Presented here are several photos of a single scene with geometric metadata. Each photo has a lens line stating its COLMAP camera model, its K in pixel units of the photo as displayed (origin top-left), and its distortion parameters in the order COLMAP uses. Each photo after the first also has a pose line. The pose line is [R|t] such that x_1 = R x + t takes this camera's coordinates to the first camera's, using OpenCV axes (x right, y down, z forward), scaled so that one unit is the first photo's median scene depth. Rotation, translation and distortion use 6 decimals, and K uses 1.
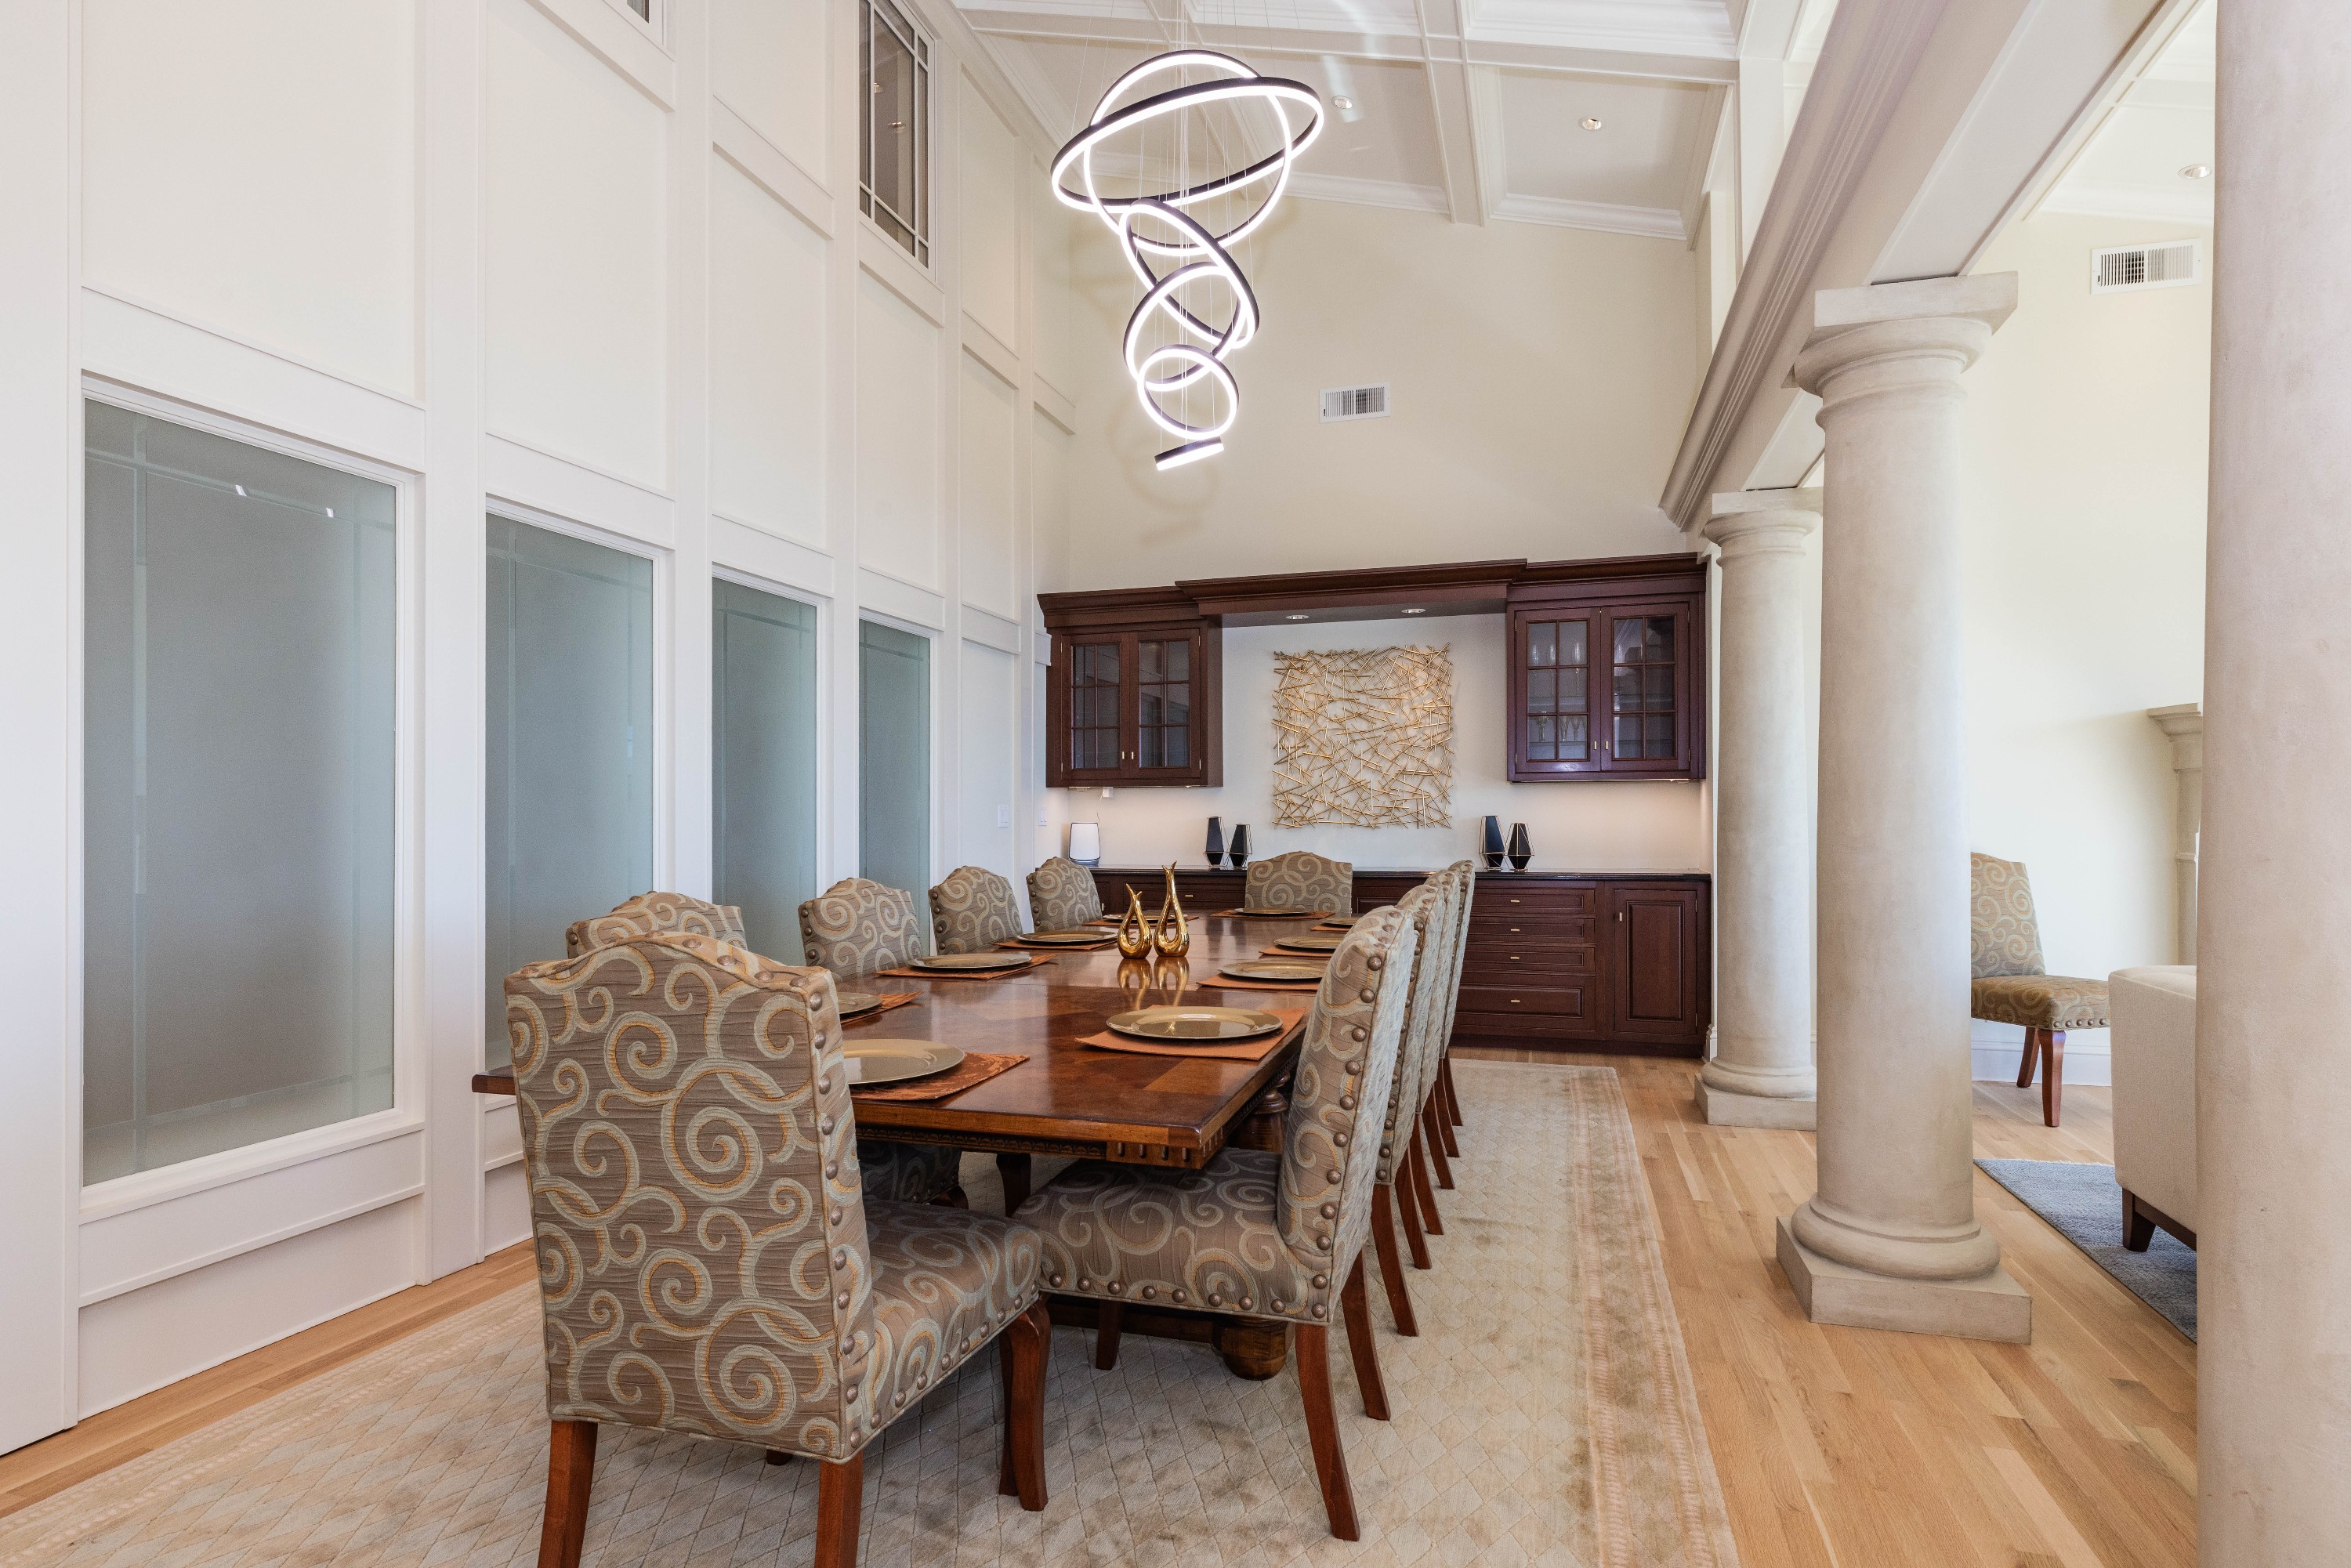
lens RADIAL K [[1196.4, 0, 1214.2], [0, 1196.4, 821.5], [0, 0, 1]] dist [0.004232, 0.000935]
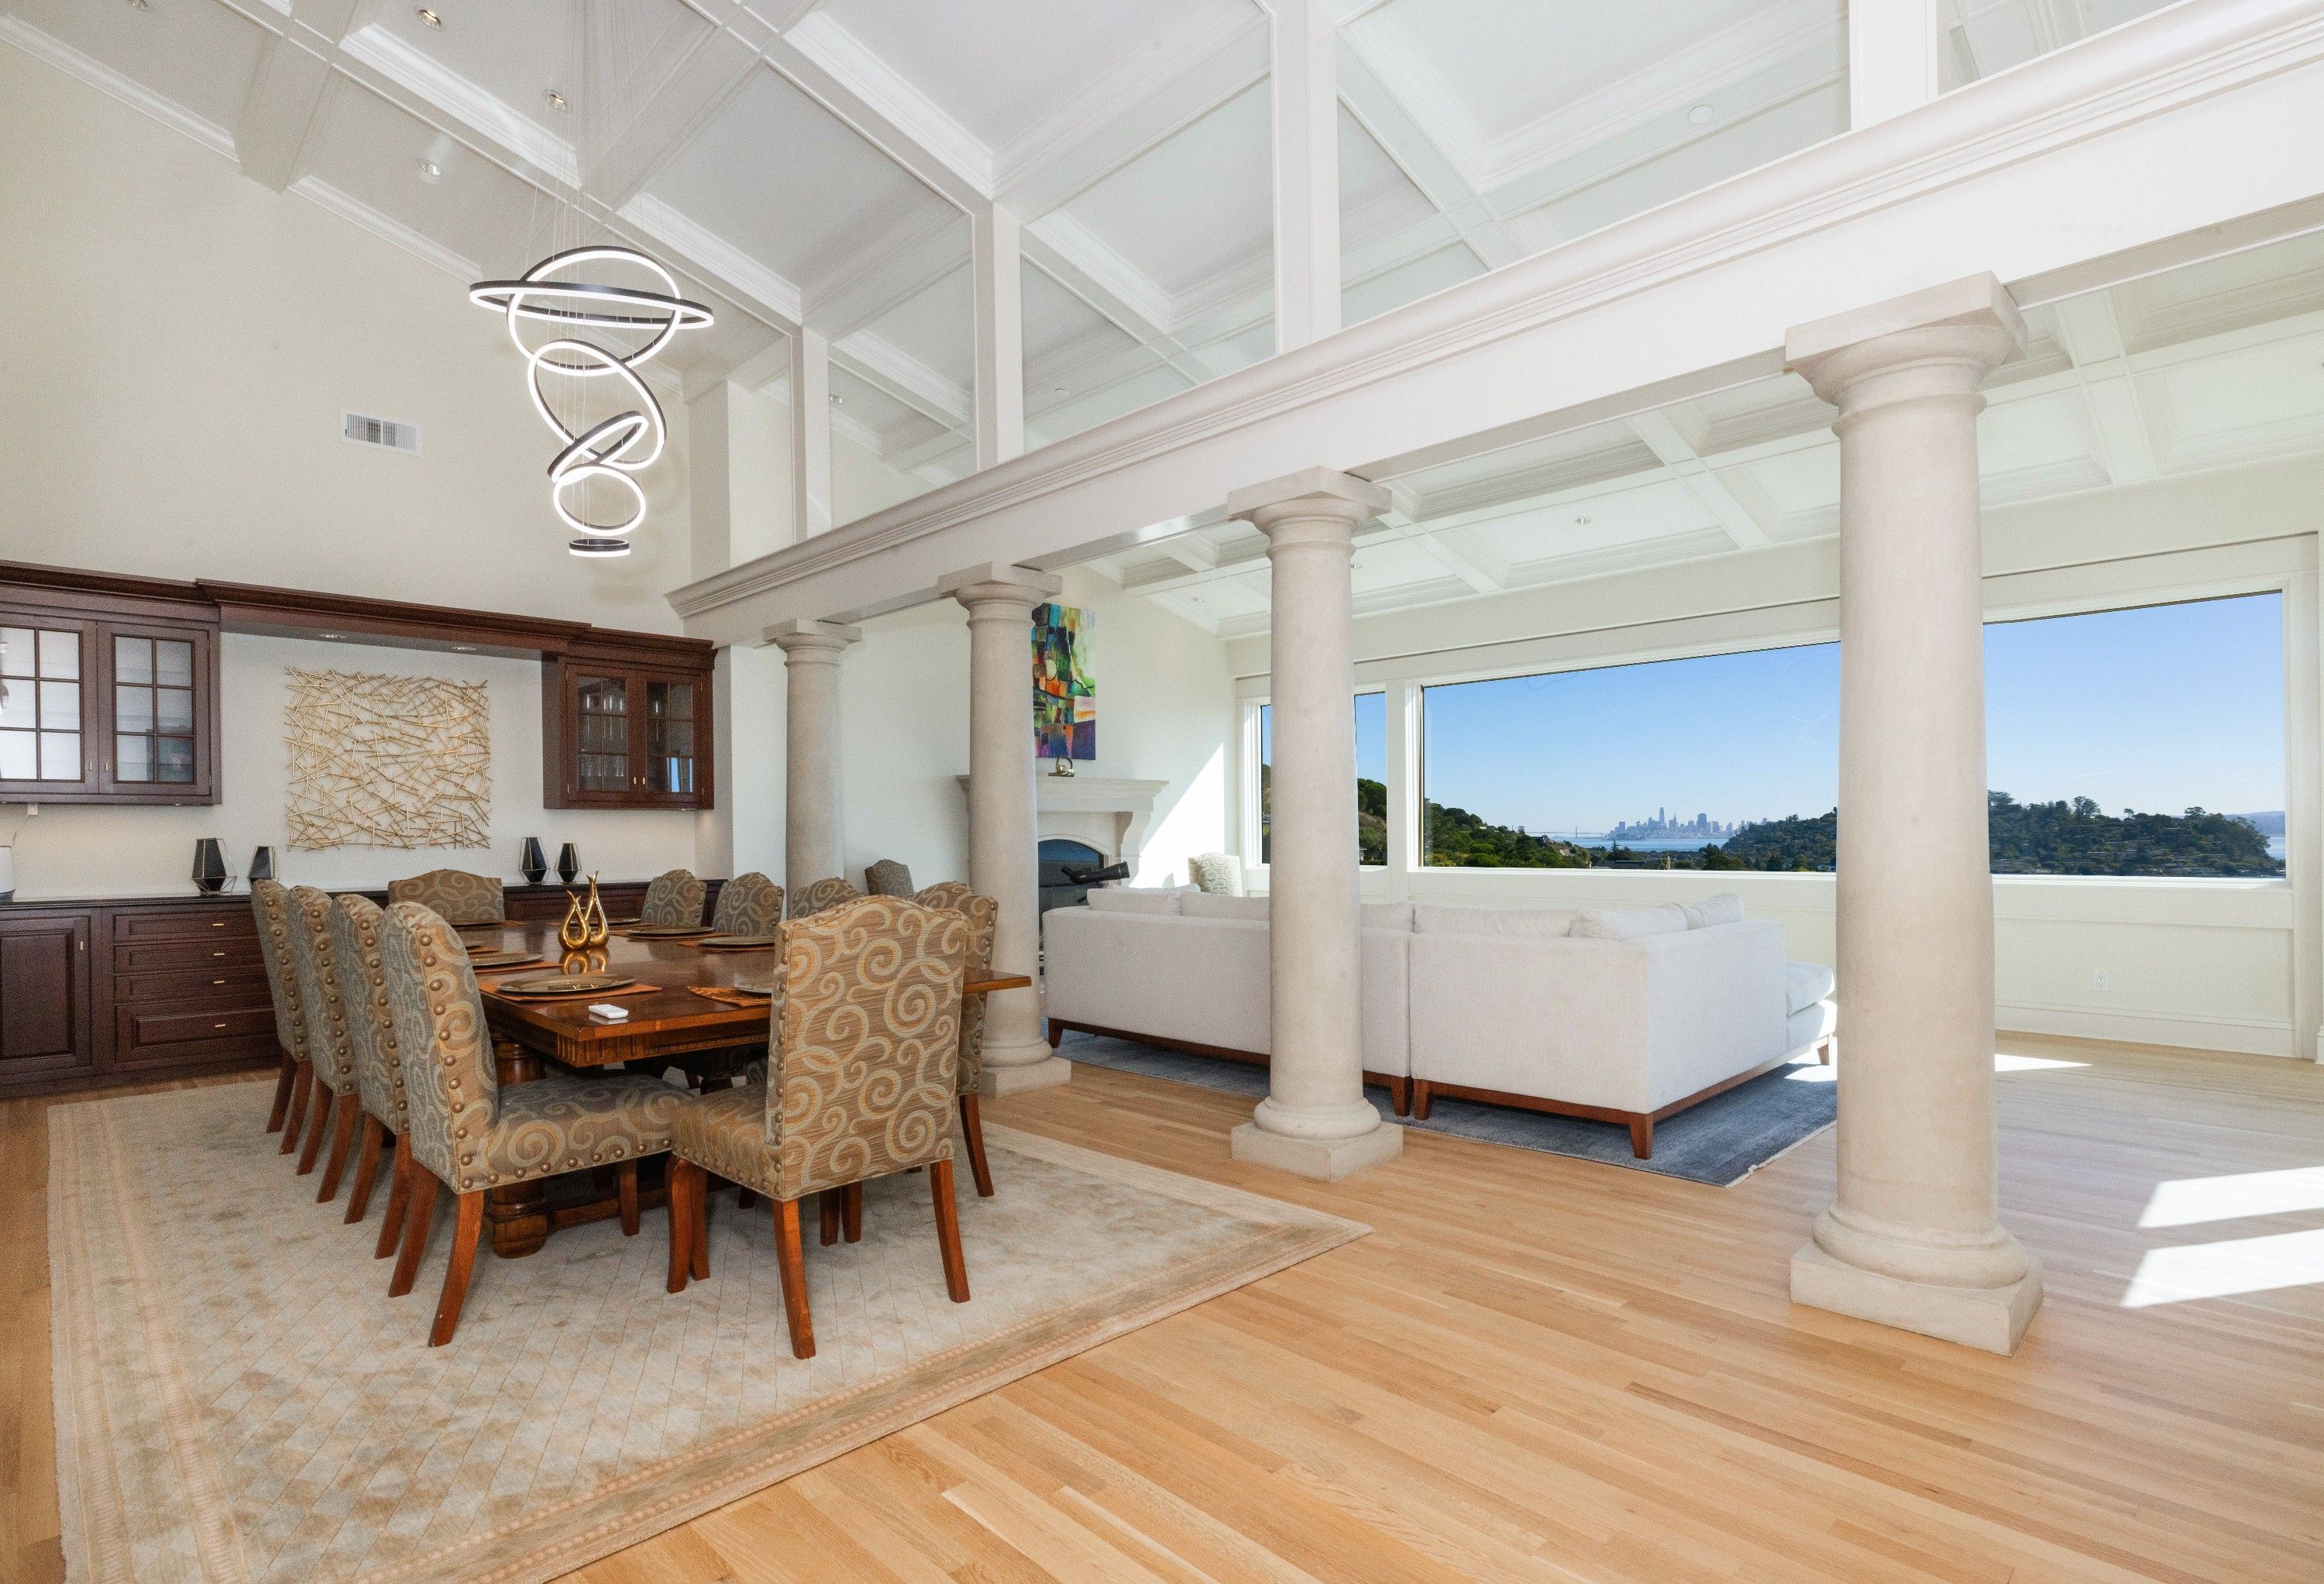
lens RADIAL K [[1120.5, 0, 1159.0], [0, 1120.5, 831.8], [0, 0, 1]] dist [-0.000597, 0.000528]
pose [[0.492884, 0.000270, 0.870095, -0.410043], [0.009073, 0.999944, -0.005450, 0.002057], [-0.870048, 0.010581, 0.492854, -0.049703]]
